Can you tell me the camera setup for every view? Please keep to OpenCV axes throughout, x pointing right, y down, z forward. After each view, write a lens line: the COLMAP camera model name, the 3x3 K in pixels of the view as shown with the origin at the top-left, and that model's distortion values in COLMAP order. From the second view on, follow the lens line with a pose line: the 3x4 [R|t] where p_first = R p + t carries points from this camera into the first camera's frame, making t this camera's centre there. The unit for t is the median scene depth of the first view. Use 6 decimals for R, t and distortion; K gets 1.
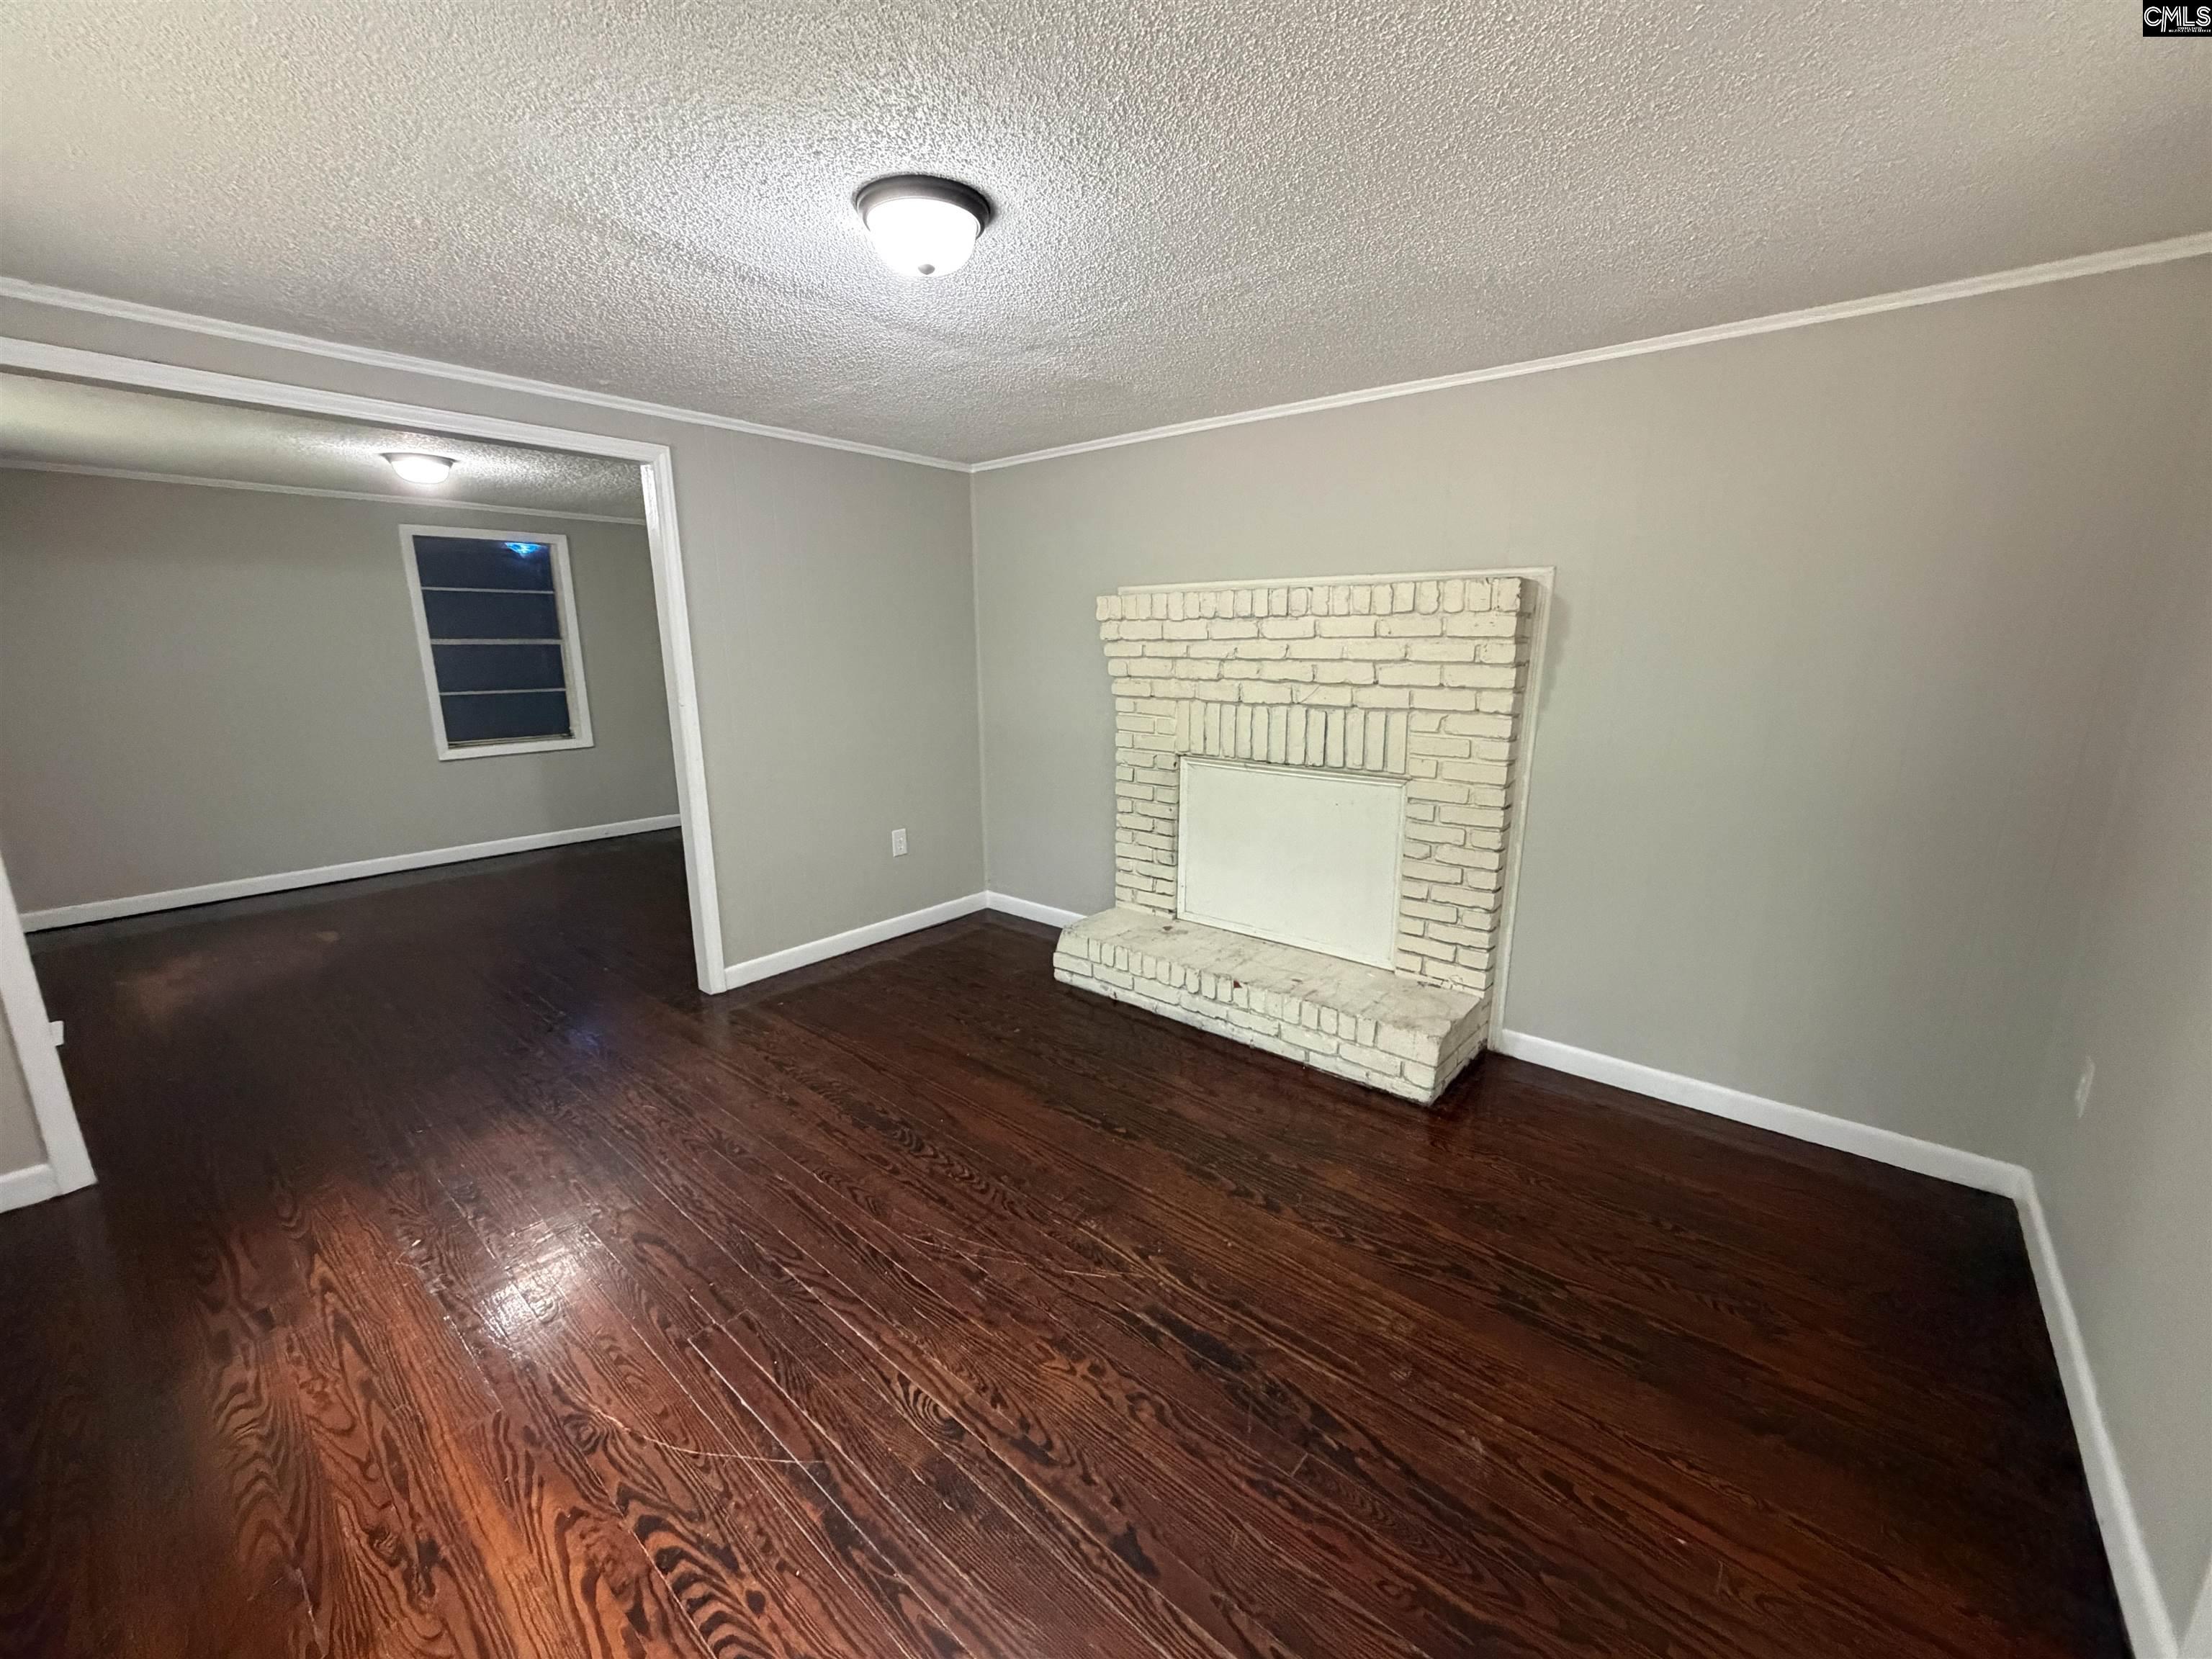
lens RADIAL K [[880.9, 0, 1102.6], [0, 880.9, 834.8], [0, 0, 1]] dist [0.000212, -0.000160]
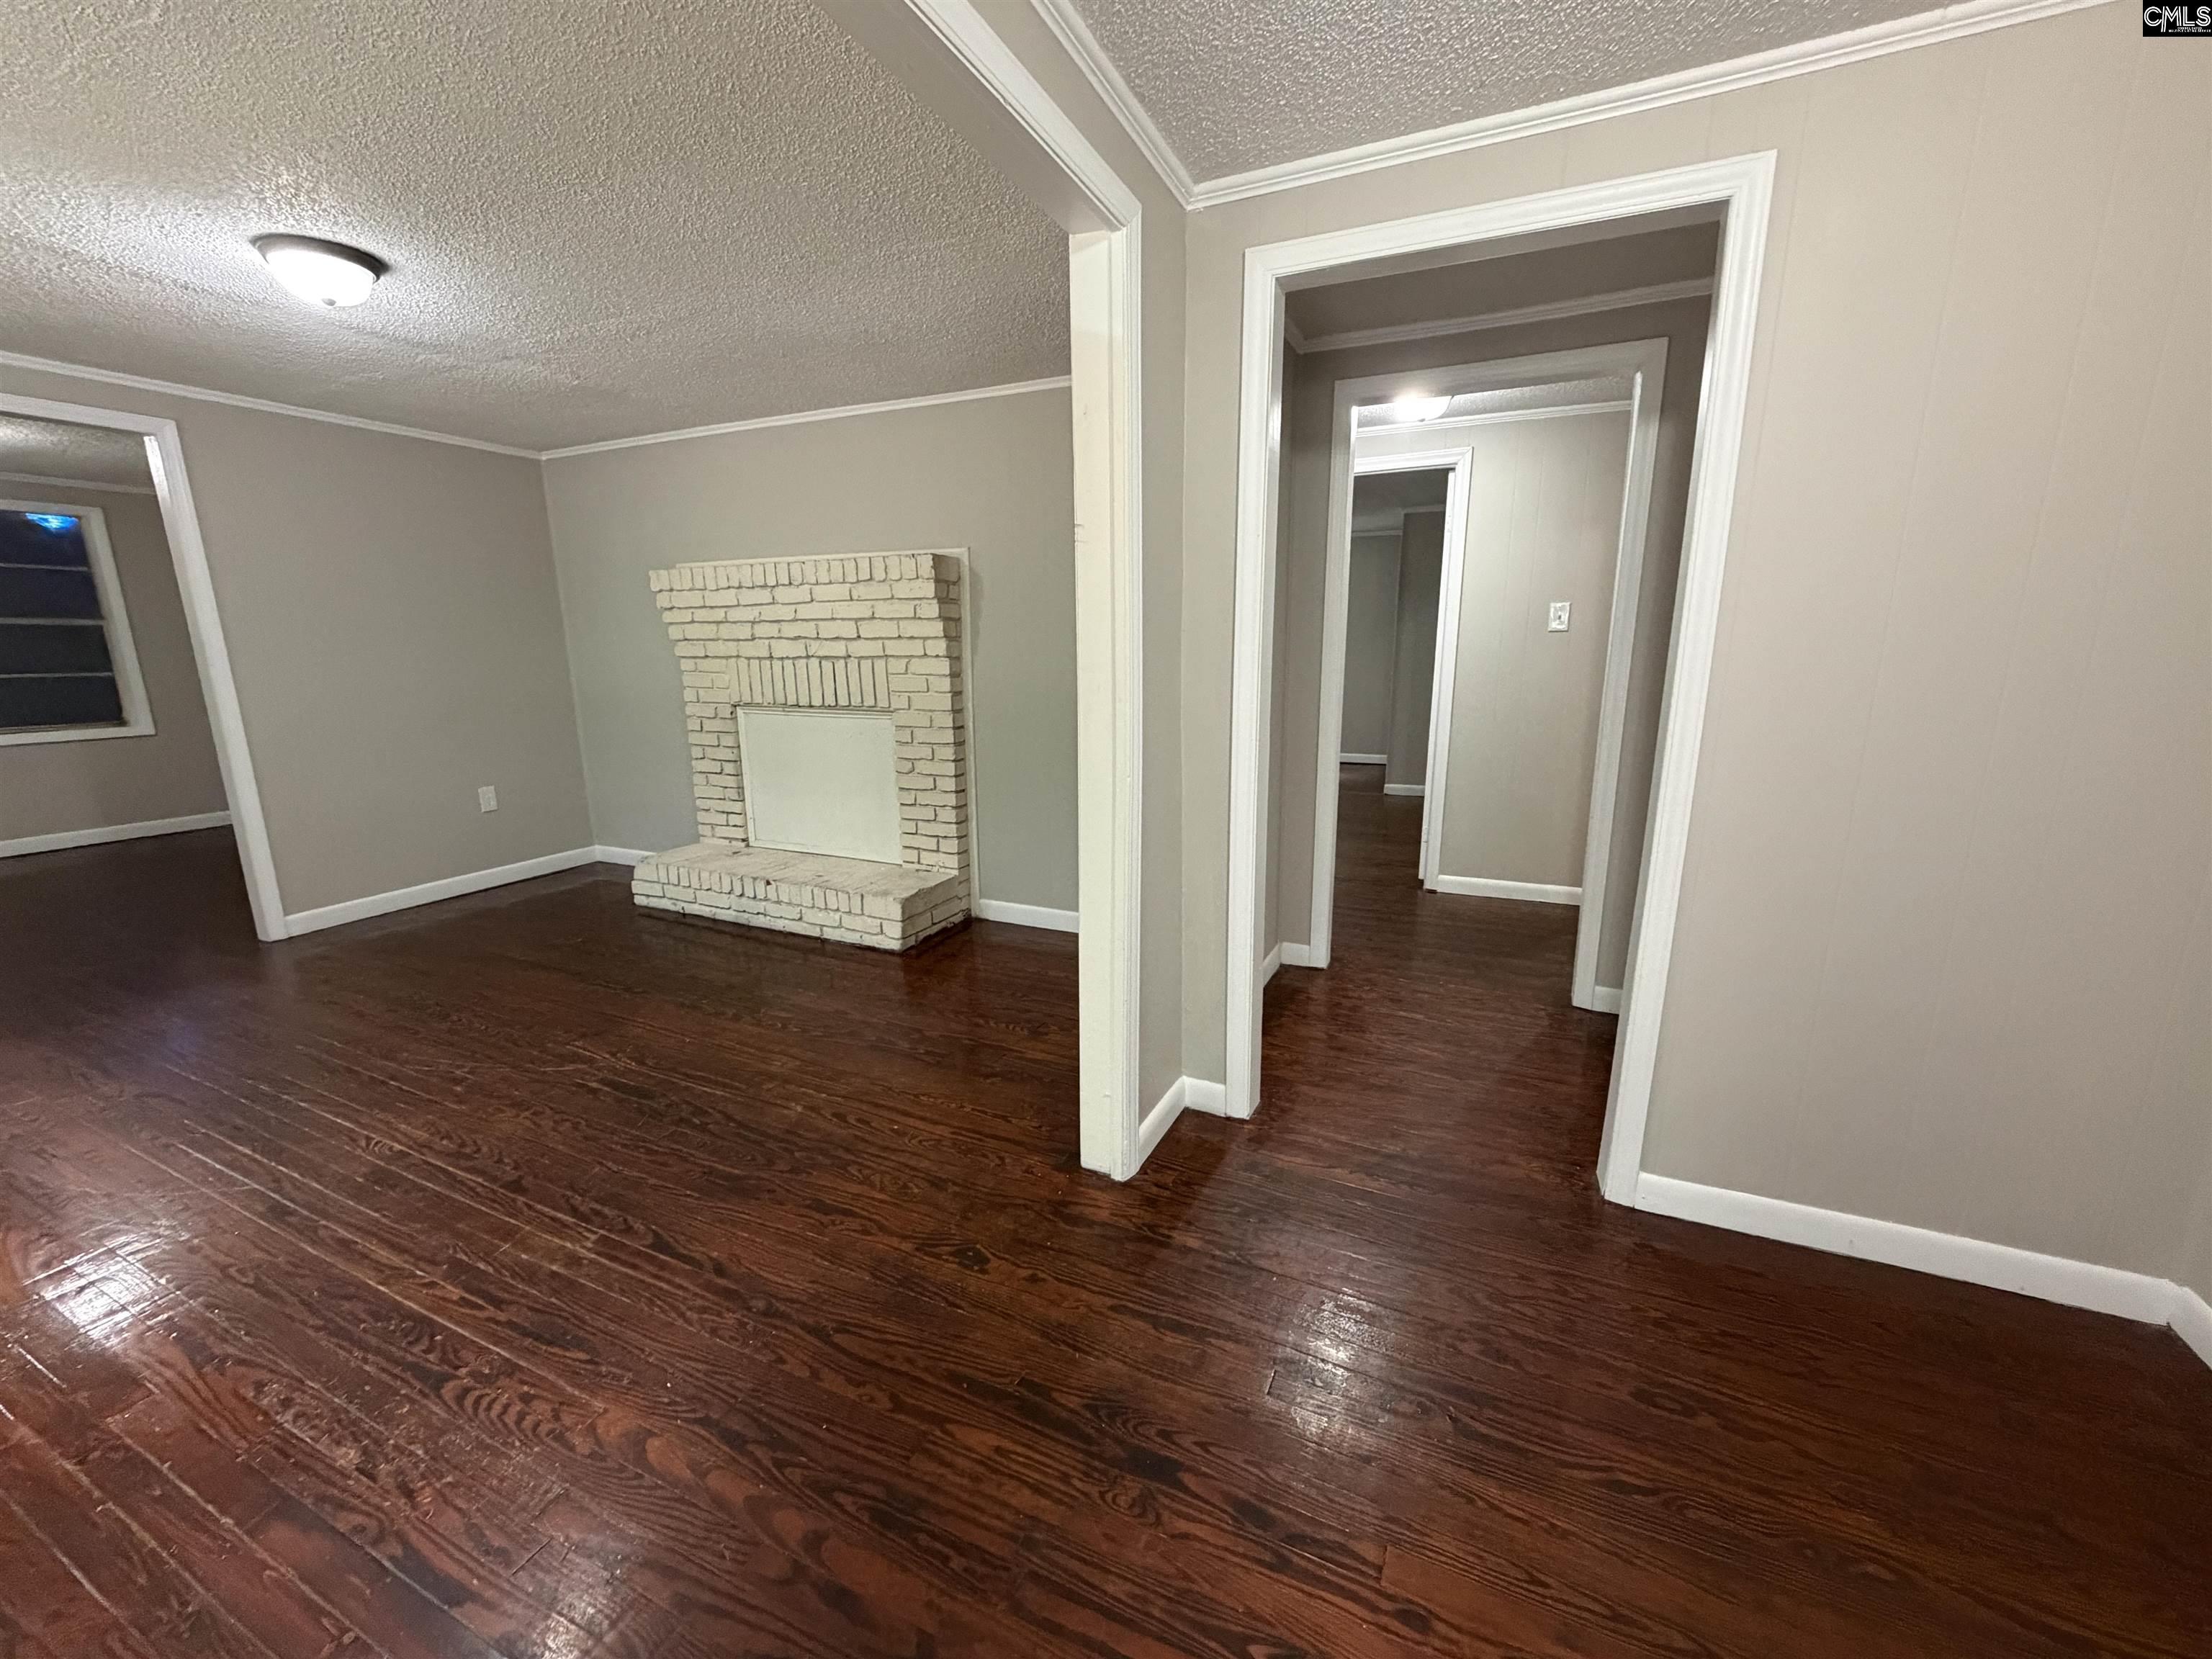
lens RADIAL K [[880.9, 0, 1102.6], [0, 880.9, 834.8], [0, 0, 1]] dist [0.000212, -0.000160]
pose [[0.965225, -0.060846, 0.254242, 0.304156], [0.061629, 0.998087, 0.004891, 0.129859], [-0.254053, 0.010948, 0.967128, -0.325182]]
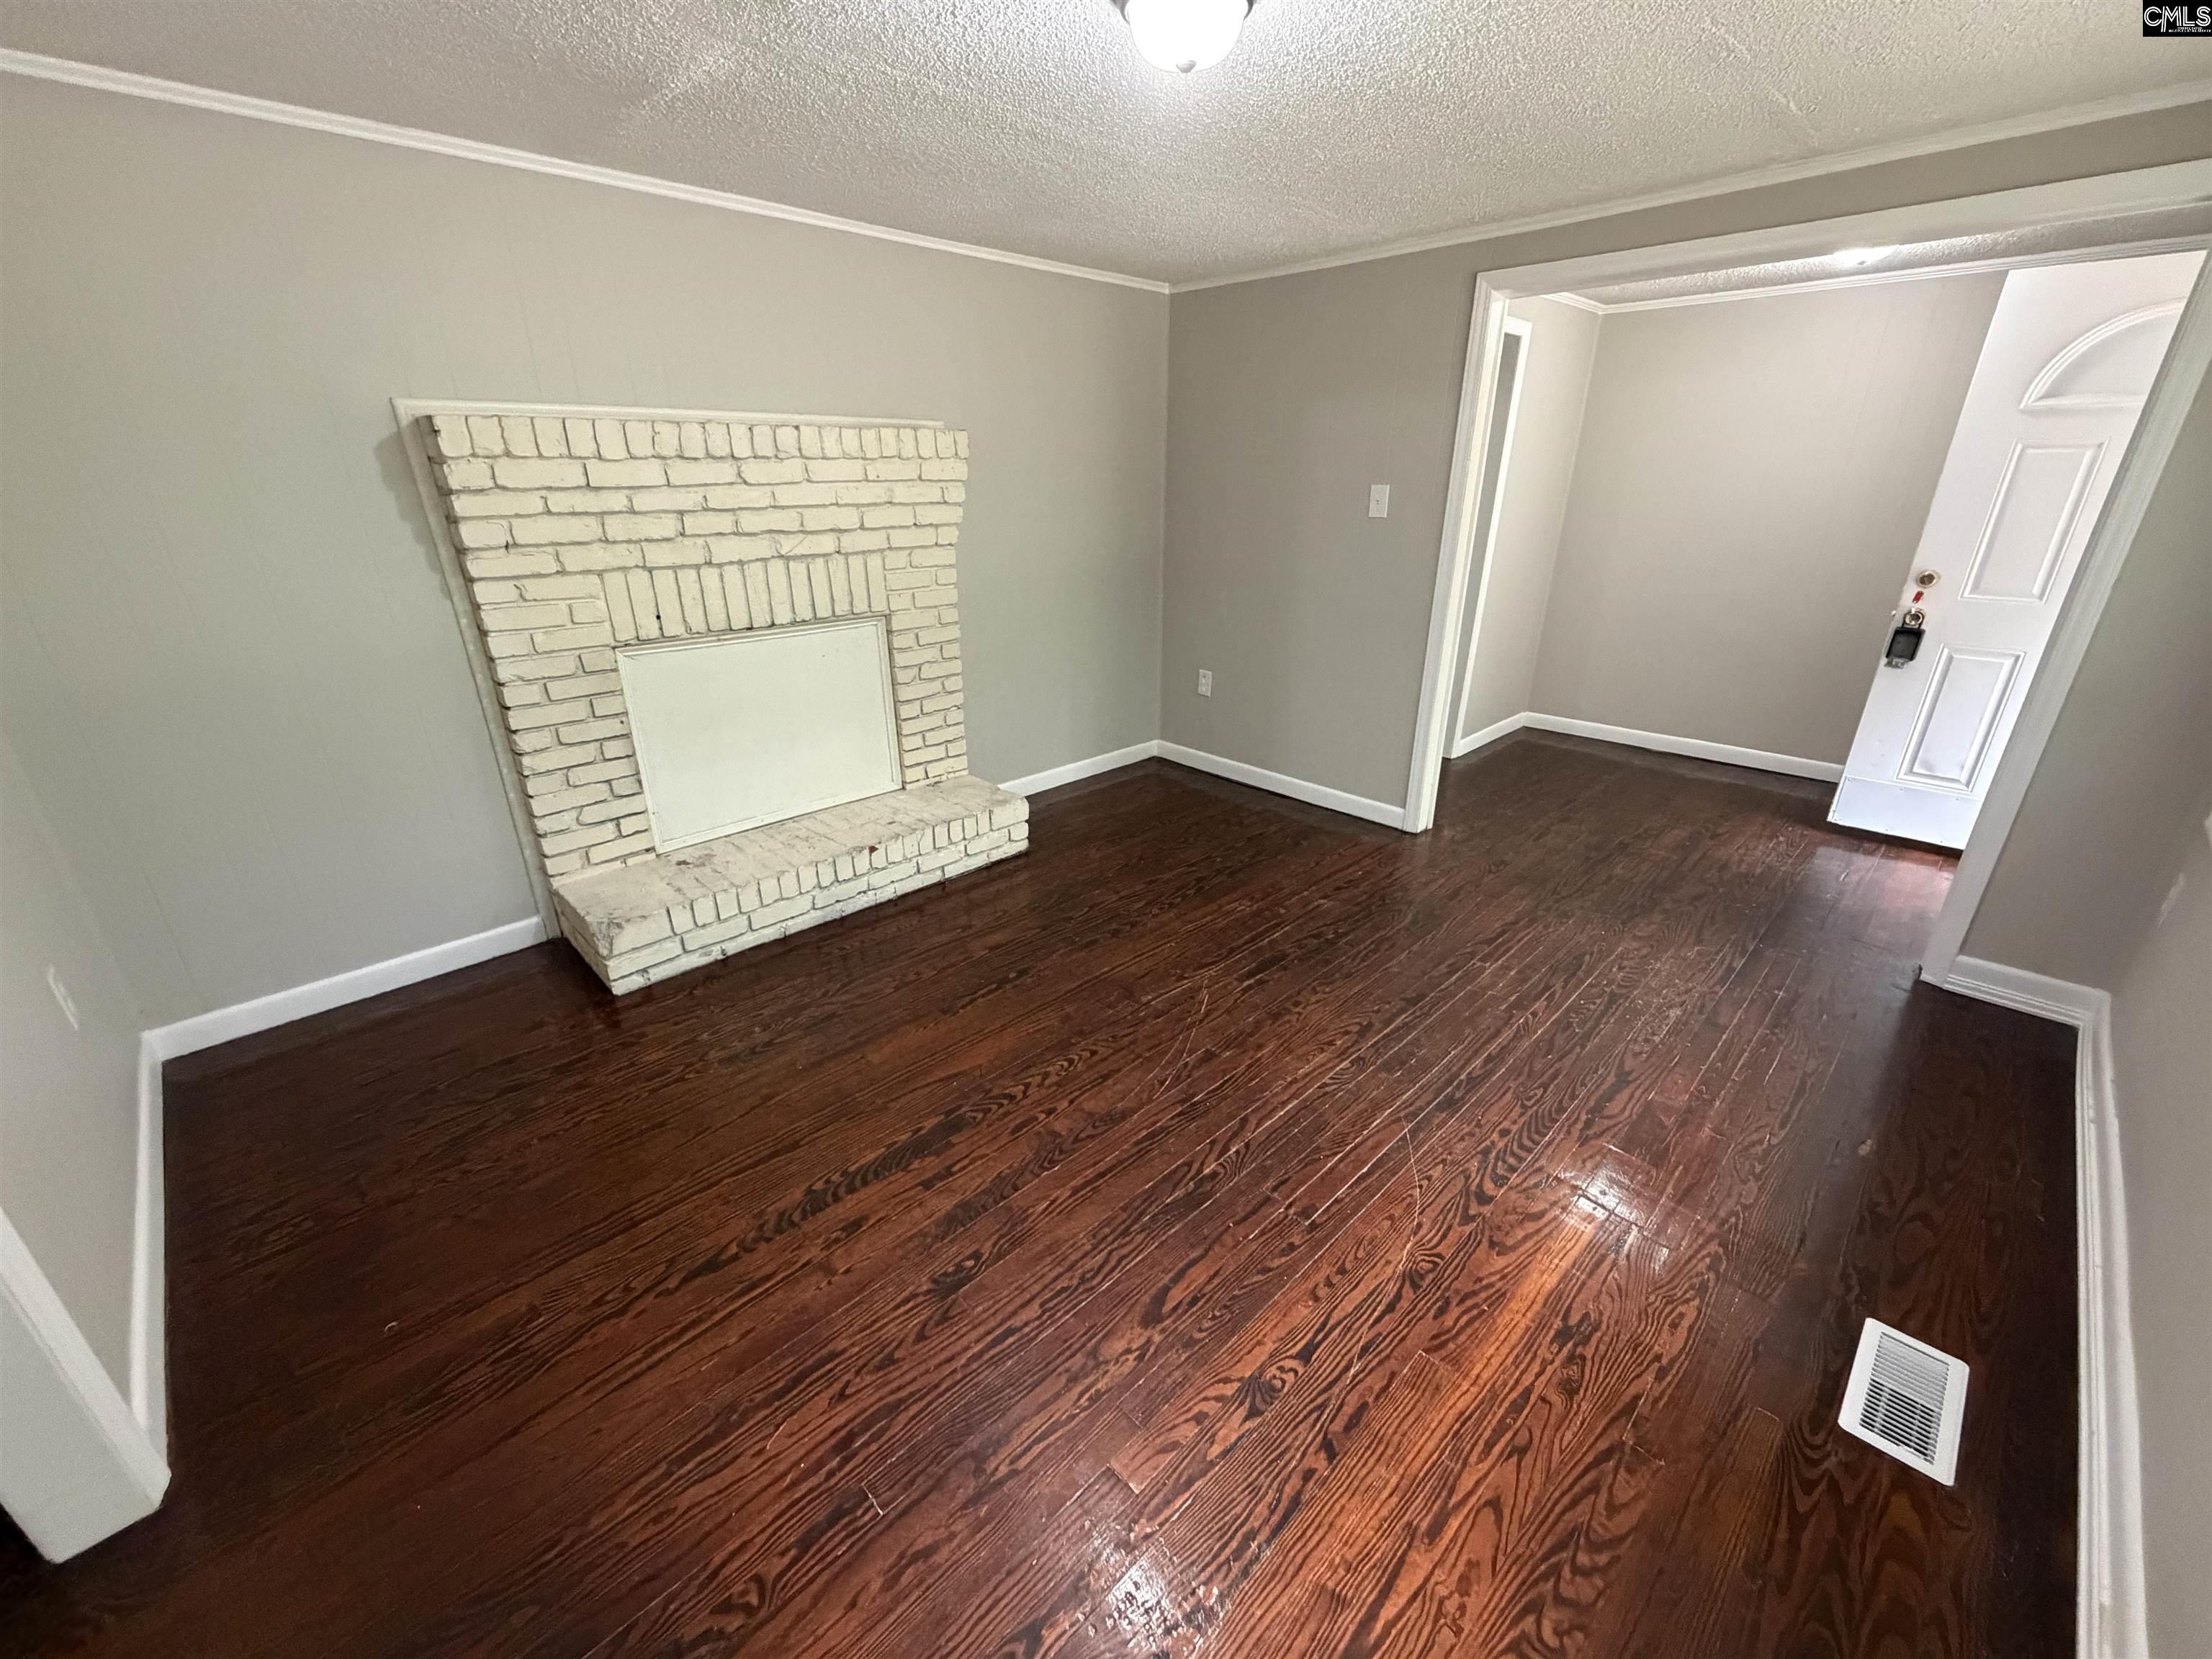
lens RADIAL K [[880.9, 0, 1102.6], [0, 880.9, 834.8], [0, 0, 1]] dist [0.000212, -0.000160]
pose [[0.096593, -0.379731, 0.920040, -0.756322], [0.219463, 0.909738, 0.352438, -0.143032], [-0.970827, 0.167872, 0.171212, 0.593131]]
